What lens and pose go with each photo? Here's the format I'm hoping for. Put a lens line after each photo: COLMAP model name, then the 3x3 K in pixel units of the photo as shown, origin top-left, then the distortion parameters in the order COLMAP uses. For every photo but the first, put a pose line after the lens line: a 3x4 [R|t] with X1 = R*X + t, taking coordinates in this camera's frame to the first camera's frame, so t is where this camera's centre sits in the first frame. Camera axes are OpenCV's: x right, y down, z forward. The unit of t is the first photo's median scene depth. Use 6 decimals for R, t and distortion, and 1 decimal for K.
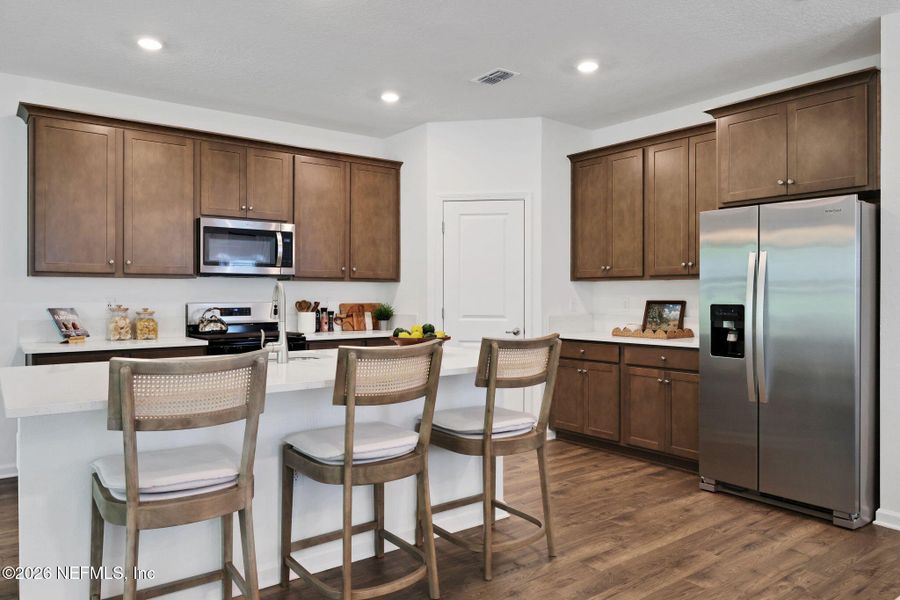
lens RADIAL K [[618.6, 0, 416.8], [0, 618.6, 317.9], [0, 0, 1]] dist [-0.000079, 0.000361]
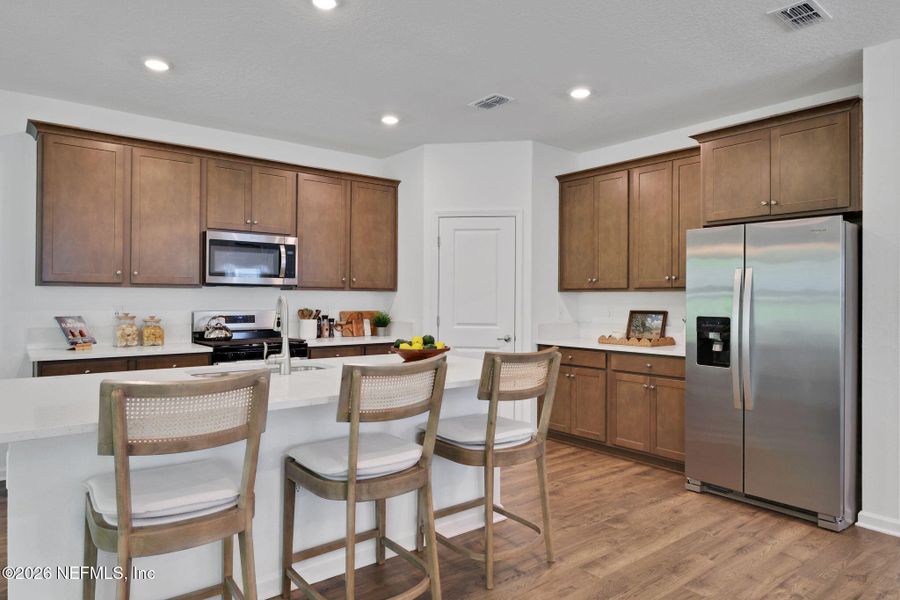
lens RADIAL K [[553.9, 0, 446.4], [0, 553.9, 293.3], [0, 0, 1]] dist [-0.000078, -0.000462]
pose [[0.997588, -0.002974, 0.069347, -0.014399], [0.006299, 0.998838, -0.047772, -0.014651], [-0.069124, 0.048094, 0.996448, 0.064184]]
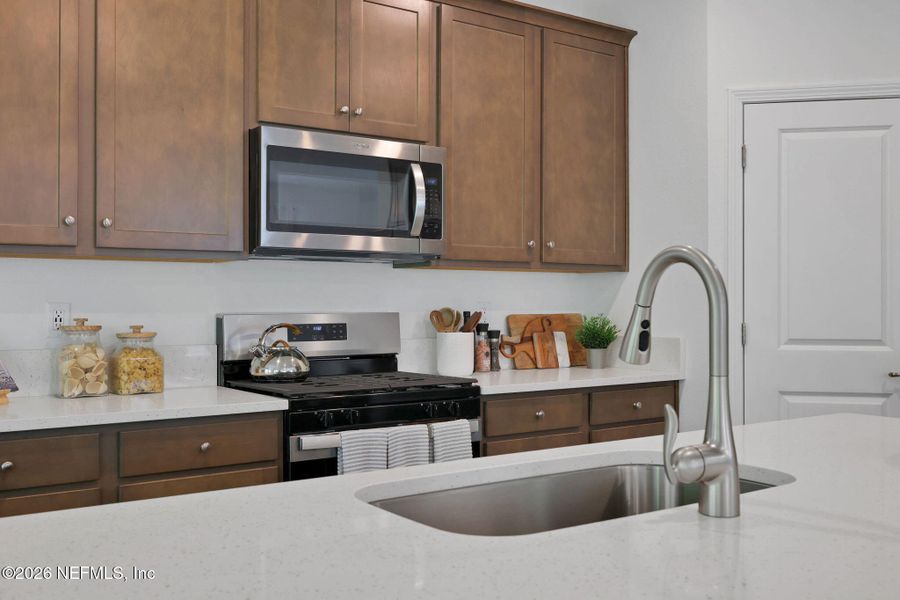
lens RADIAL K [[871.3, 0, 451.1], [0, 871.3, 297.4], [0, 0, 1]] dist [0.010402, 0.004334]
pose [[0.999900, -0.008590, 0.011258, -0.354043], [0.009060, 0.999062, -0.042338, -0.015755], [-0.010884, 0.042435, 0.999040, 0.595847]]
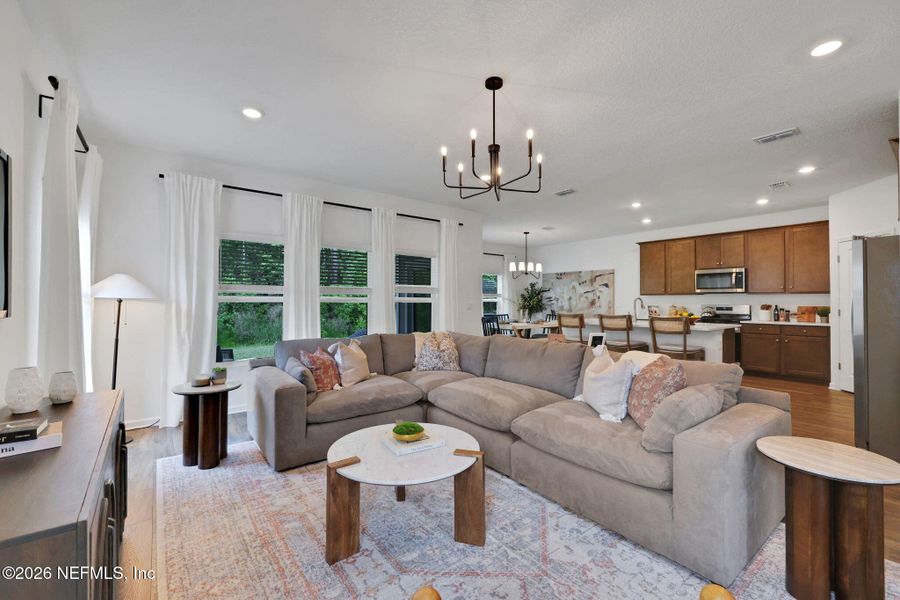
lens RADIAL K [[379.9, 0, 447.9], [0, 379.9, 294.4], [0, 0, 1]] dist [-0.001257, -0.000081]
pose [[0.047600, -0.026414, -0.998517, 1.817772], [-0.037060, 0.998915, -0.028191, 0.021783], [0.998179, 0.038347, 0.046569, -0.099512]]
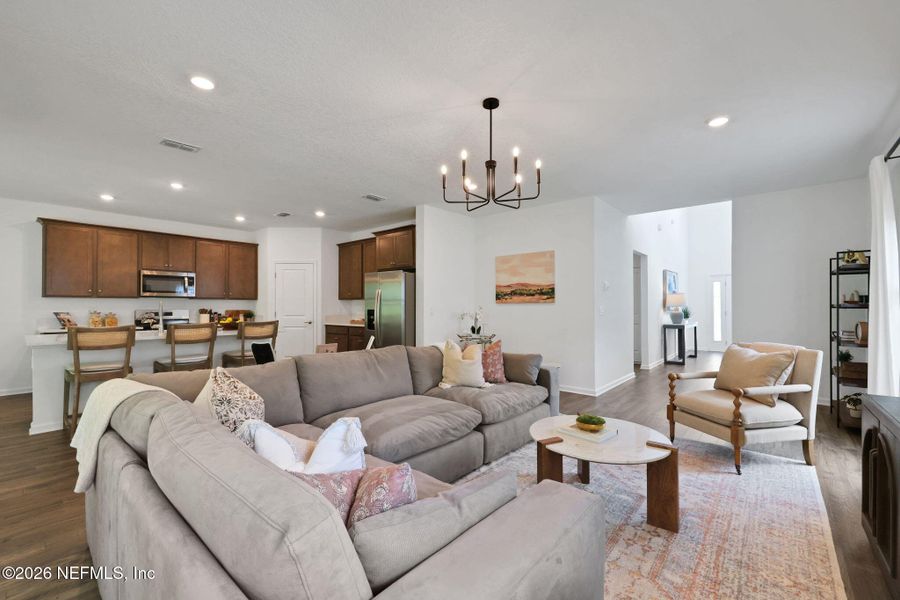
lens RADIAL K [[380.4, 0, 450.0], [0, 380.4, 300.0], [0, 0, 1]] dist [-0.000250, -0.000027]
pose [[0.967290, -0.006236, 0.253598, 0.565322], [0.019058, 0.998659, -0.048133, 0.038289], [-0.252958, 0.051391, 0.966111, -0.867380]]
